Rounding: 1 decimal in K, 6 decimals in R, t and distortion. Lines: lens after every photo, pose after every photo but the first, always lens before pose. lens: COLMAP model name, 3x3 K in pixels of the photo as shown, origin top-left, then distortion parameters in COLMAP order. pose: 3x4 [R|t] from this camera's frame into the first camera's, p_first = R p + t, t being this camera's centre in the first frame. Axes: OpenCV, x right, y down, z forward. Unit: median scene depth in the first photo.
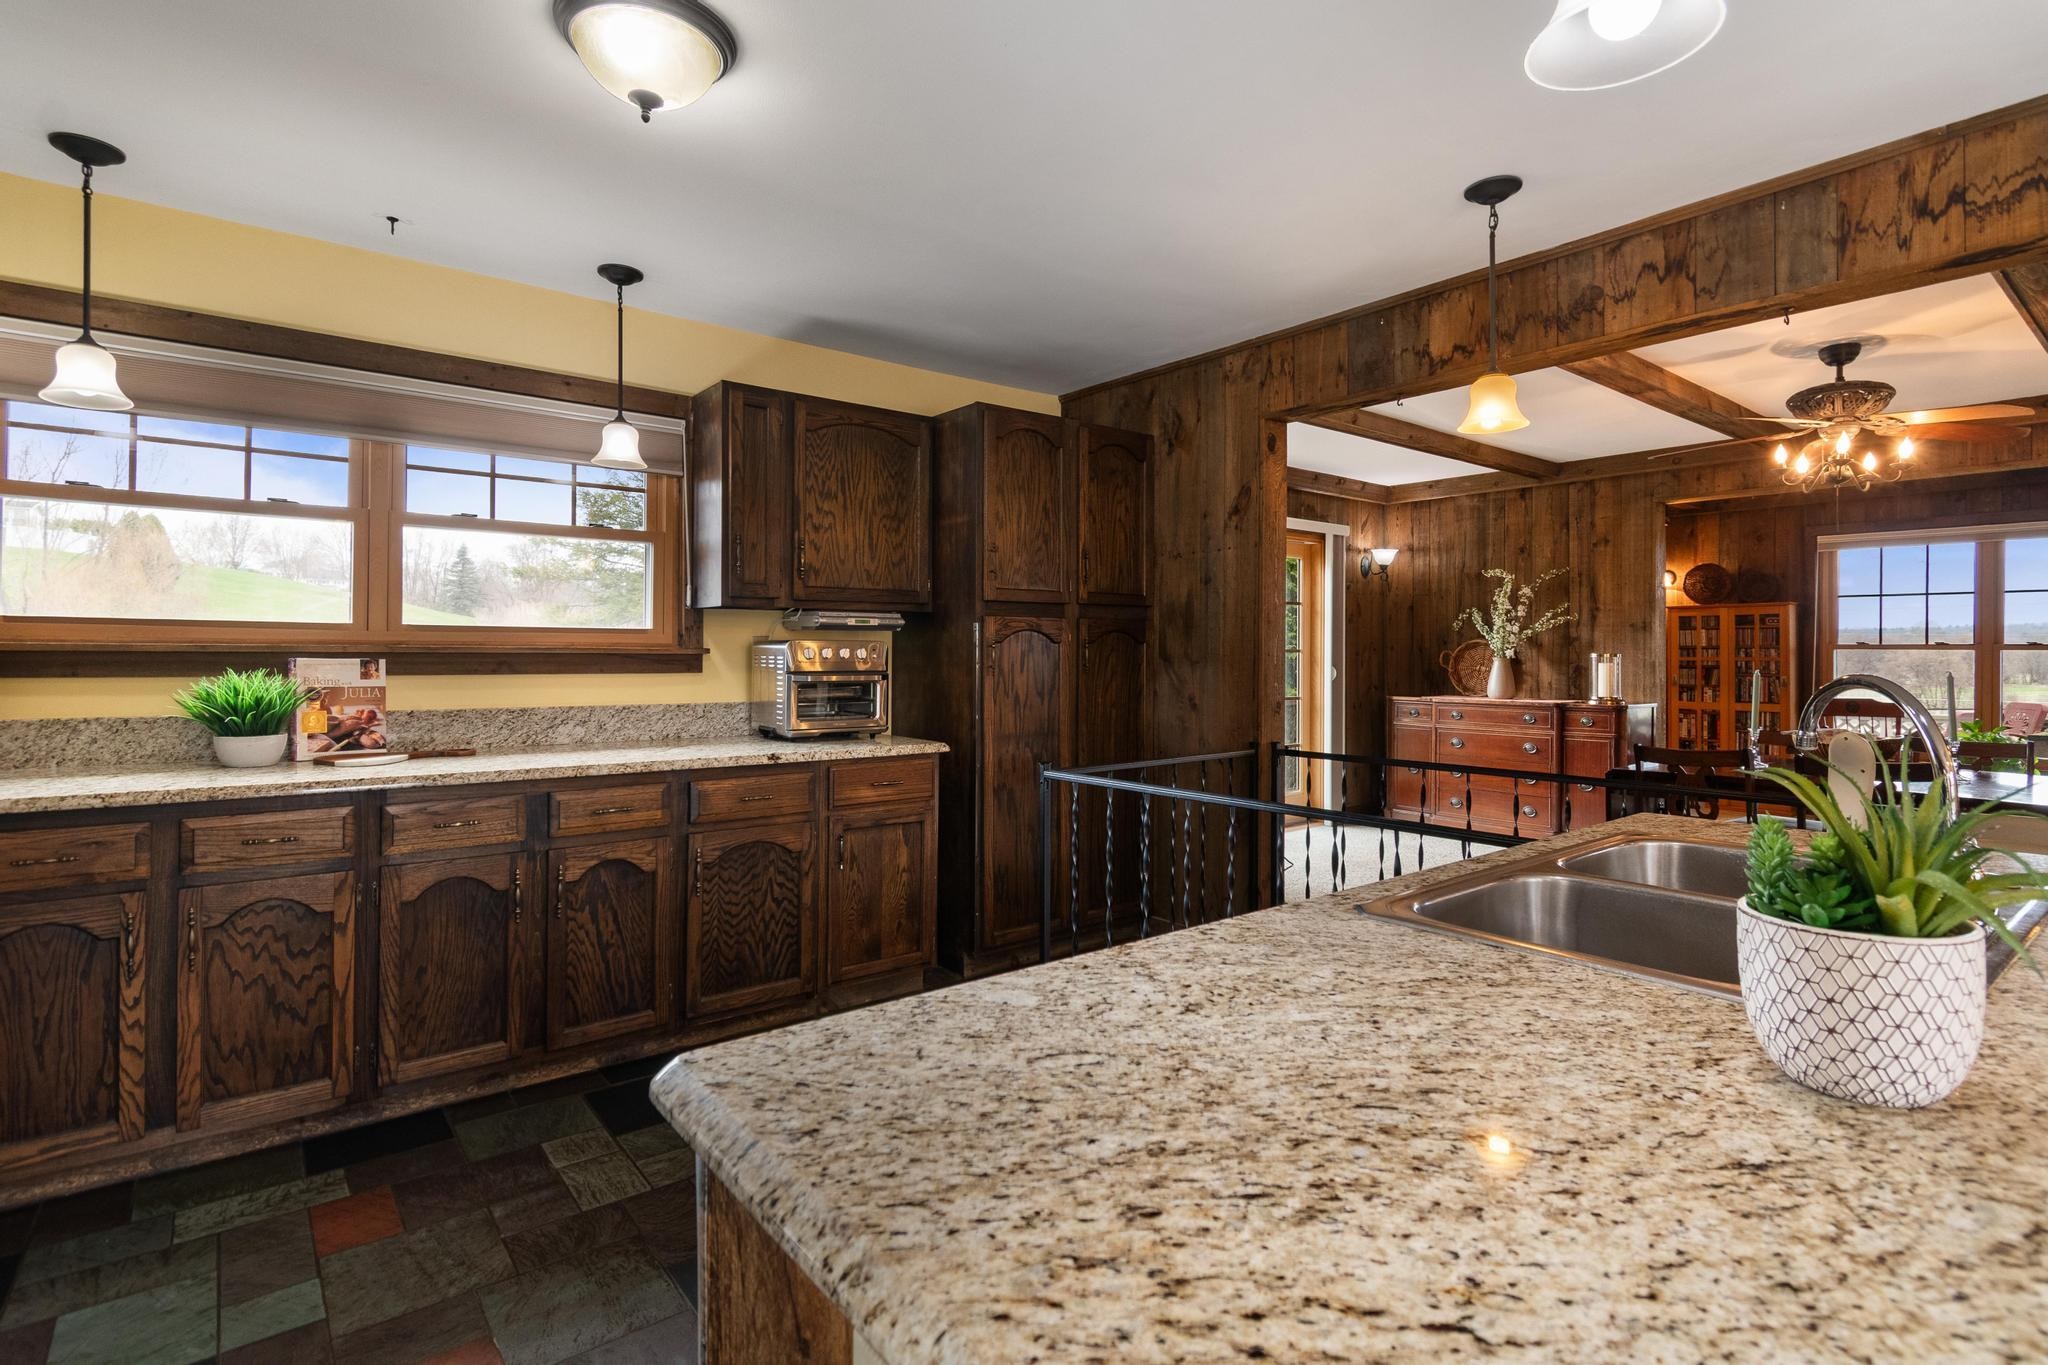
lens RADIAL K [[989.0, 0, 1035.4], [0, 989.0, 650.7], [0, 0, 1]] dist [0.000730, -0.002026]
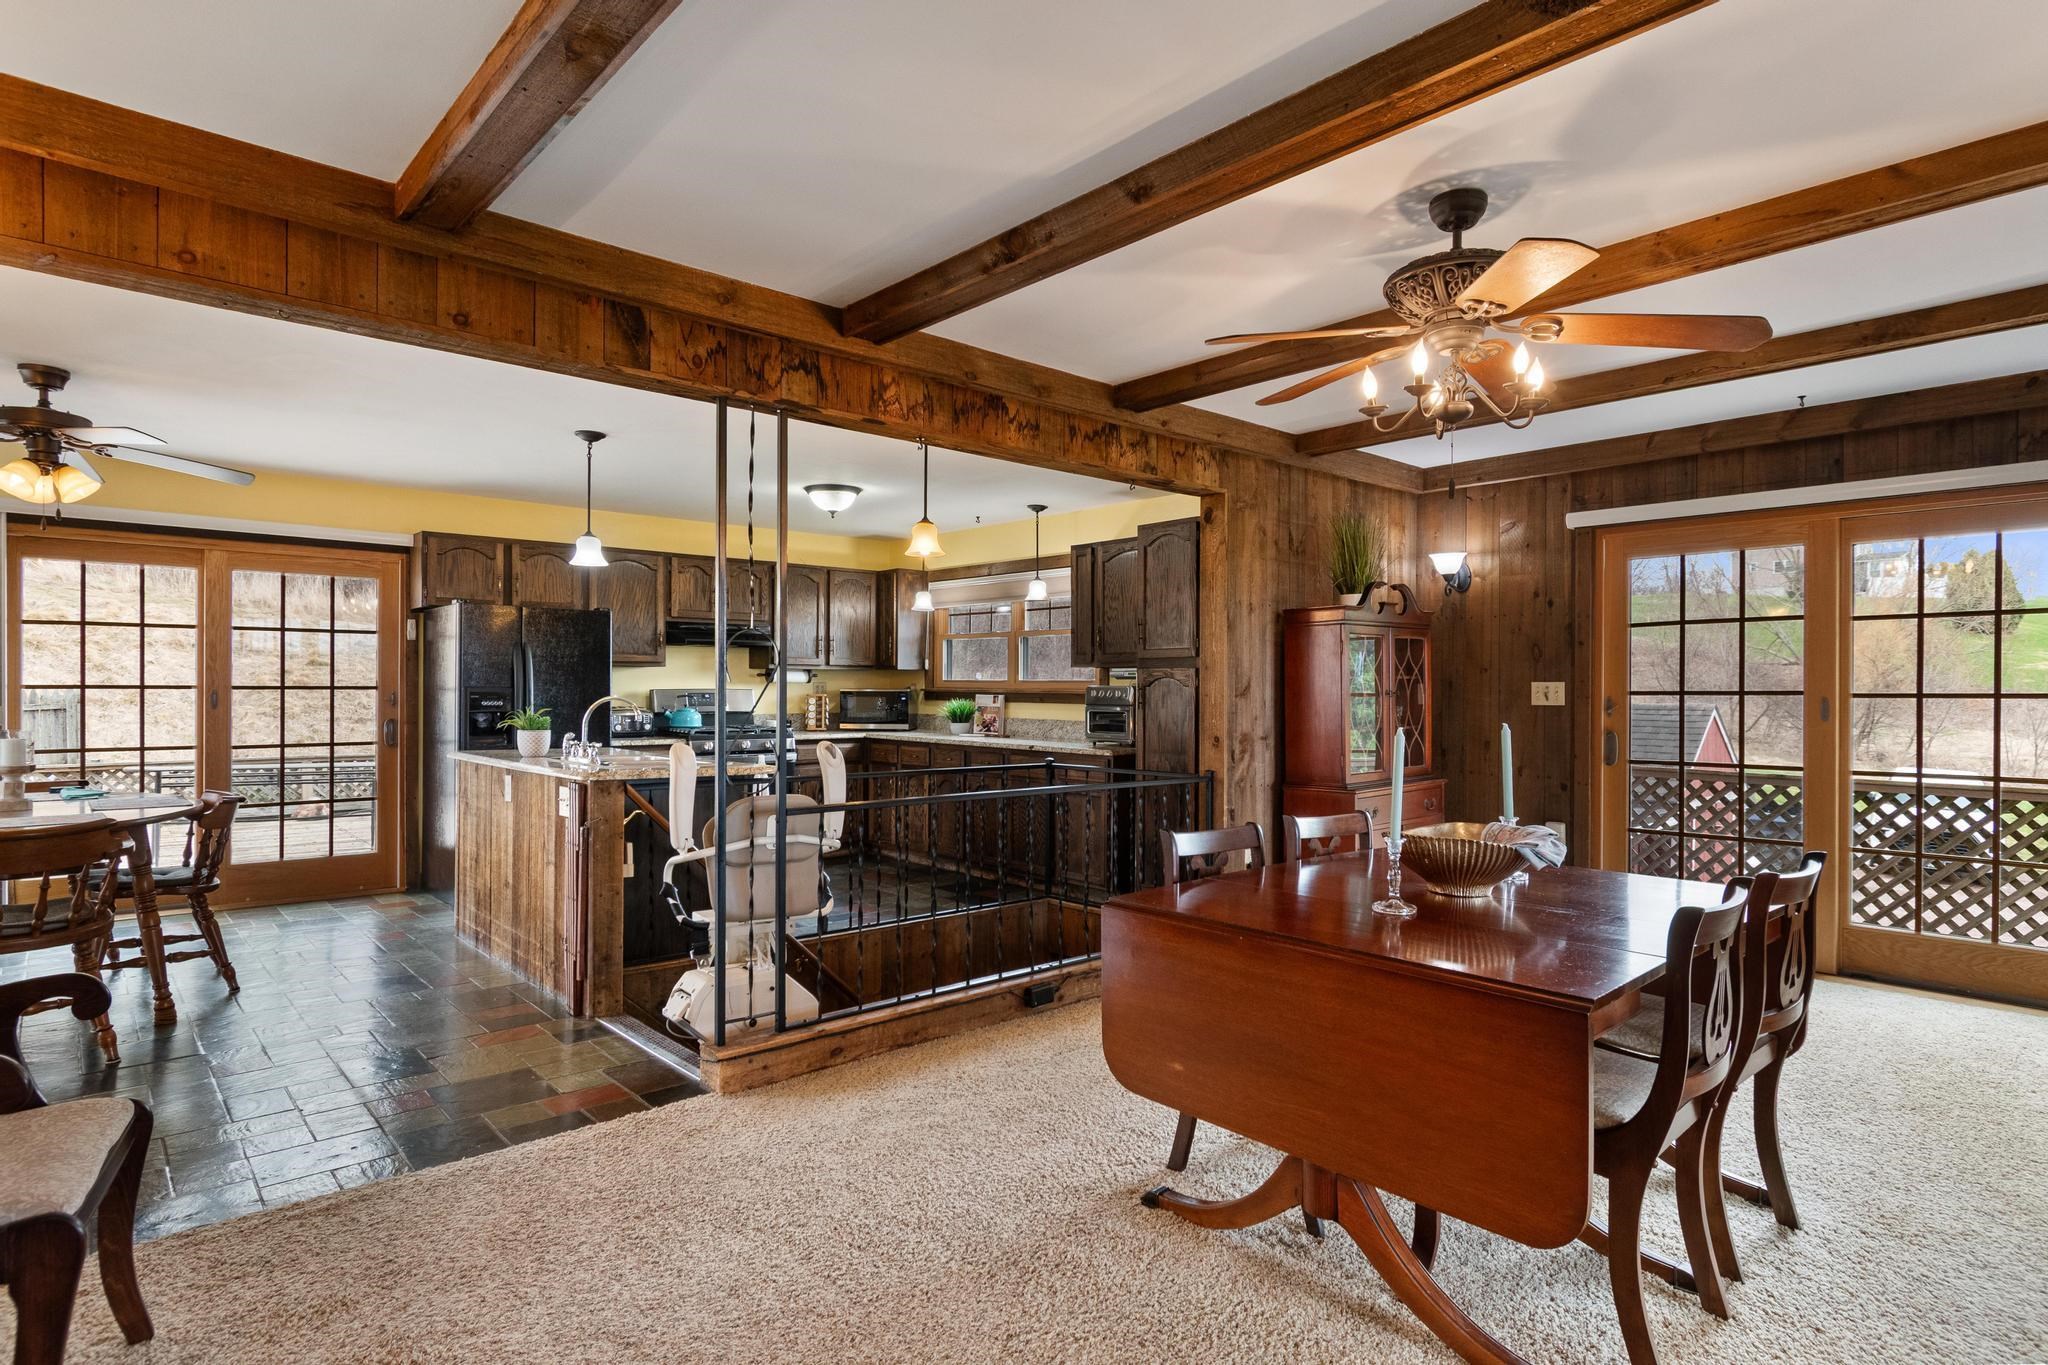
lens RADIAL K [[1079.4, 0, 1028.8], [0, 1079.4, 692.7], [0, 0, 1]] dist [0.000286, 0.000118]
pose [[0.060551, 0.000785, -0.998165, 1.425202], [-0.003967, 0.999992, 0.000546, 0.000749], [0.998157, 0.003926, 0.060553, 0.671495]]
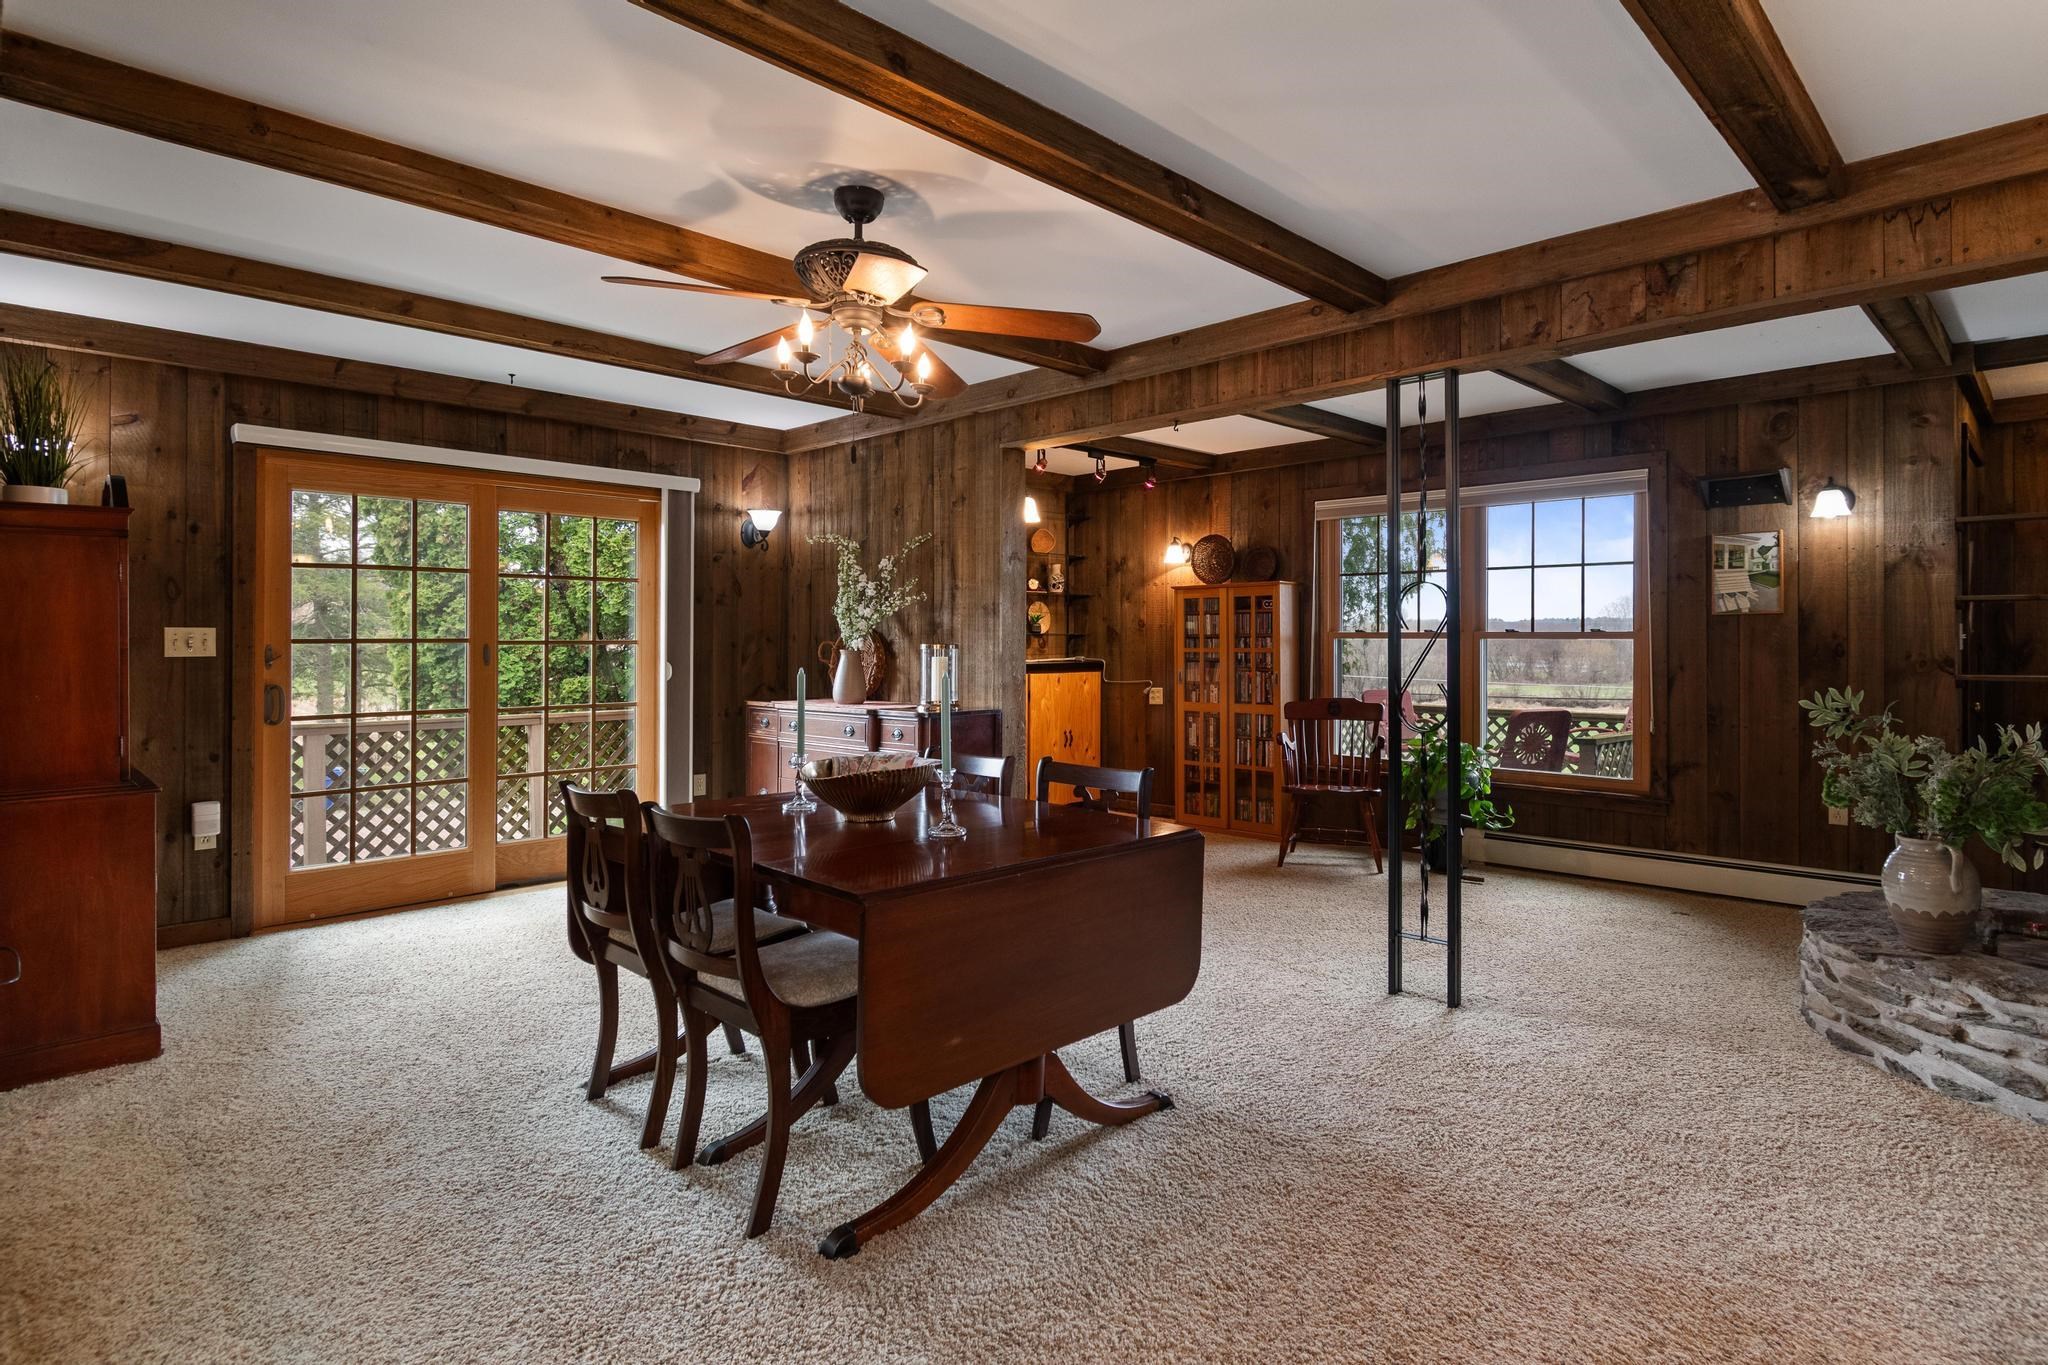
lens RADIAL K [[1076.1, 0, 1033.8], [0, 1076.1, 636.9], [0, 0, 1]] dist [0.001624, -0.001076]
pose [[0.993316, -0.001763, 0.115415, 0.823400], [0.002304, 0.999987, -0.004555, 0.001692], [-0.115406, 0.004790, 0.993307, 0.242436]]
